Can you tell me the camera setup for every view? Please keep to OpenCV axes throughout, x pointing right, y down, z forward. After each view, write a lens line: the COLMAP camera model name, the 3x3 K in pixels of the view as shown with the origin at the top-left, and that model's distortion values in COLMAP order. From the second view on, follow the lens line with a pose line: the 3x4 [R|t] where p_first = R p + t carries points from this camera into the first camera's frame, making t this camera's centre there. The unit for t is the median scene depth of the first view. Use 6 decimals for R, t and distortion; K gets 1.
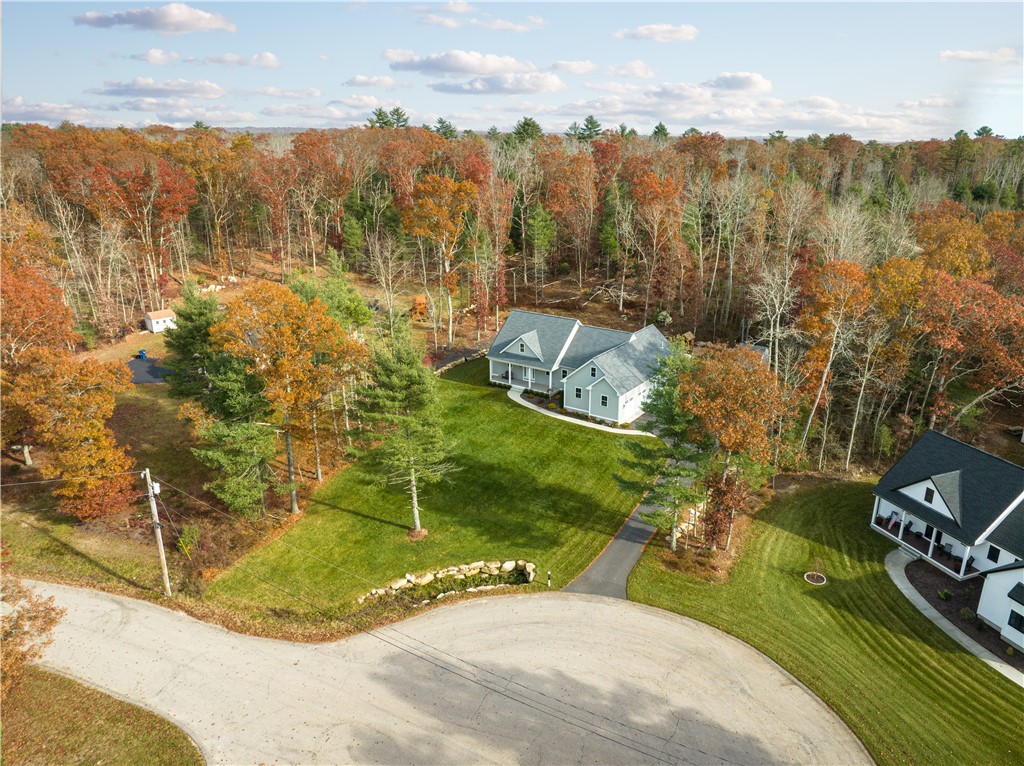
lens RADIAL K [[715.7, 0, 513.1], [0, 715.7, 379.3], [0, 0, 1]] dist [-0.035448, 0.000896]
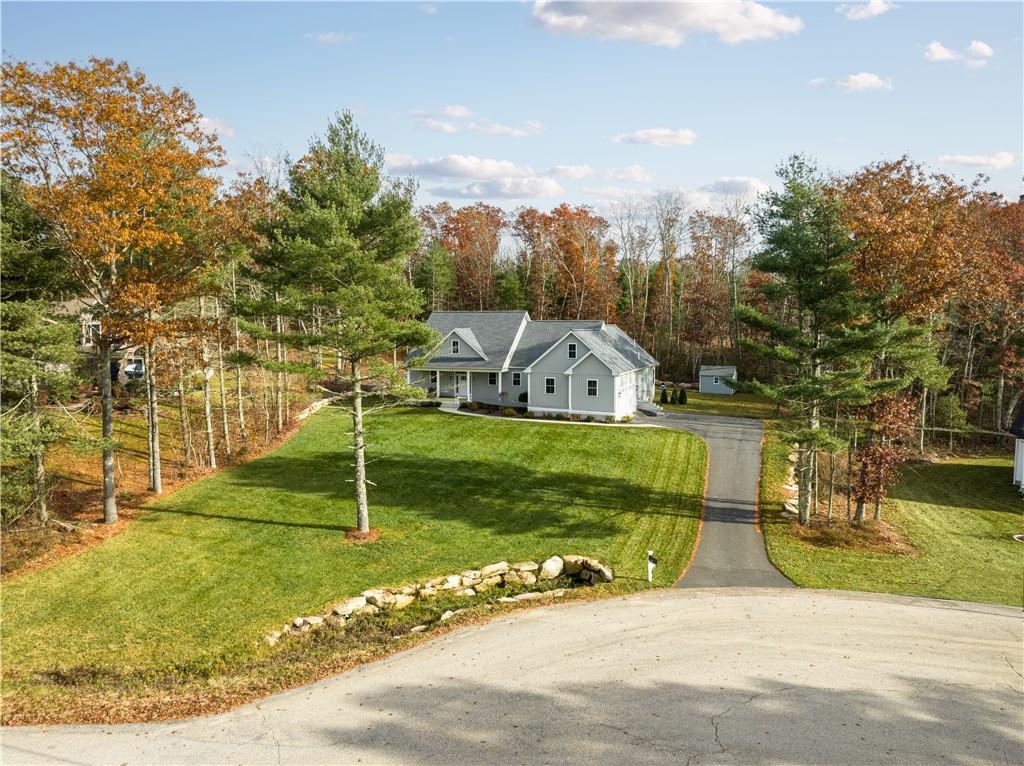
lens RADIAL K [[715.7, 0, 513.6], [0, 715.7, 384.4], [0, 0, 1]] dist [-0.035448, 0.000896]
pose [[0.970921, -0.017971, 0.238723, -0.162877], [0.074855, 0.969968, -0.231427, 0.257617], [-0.227395, 0.242567, 0.943108, 0.487142]]
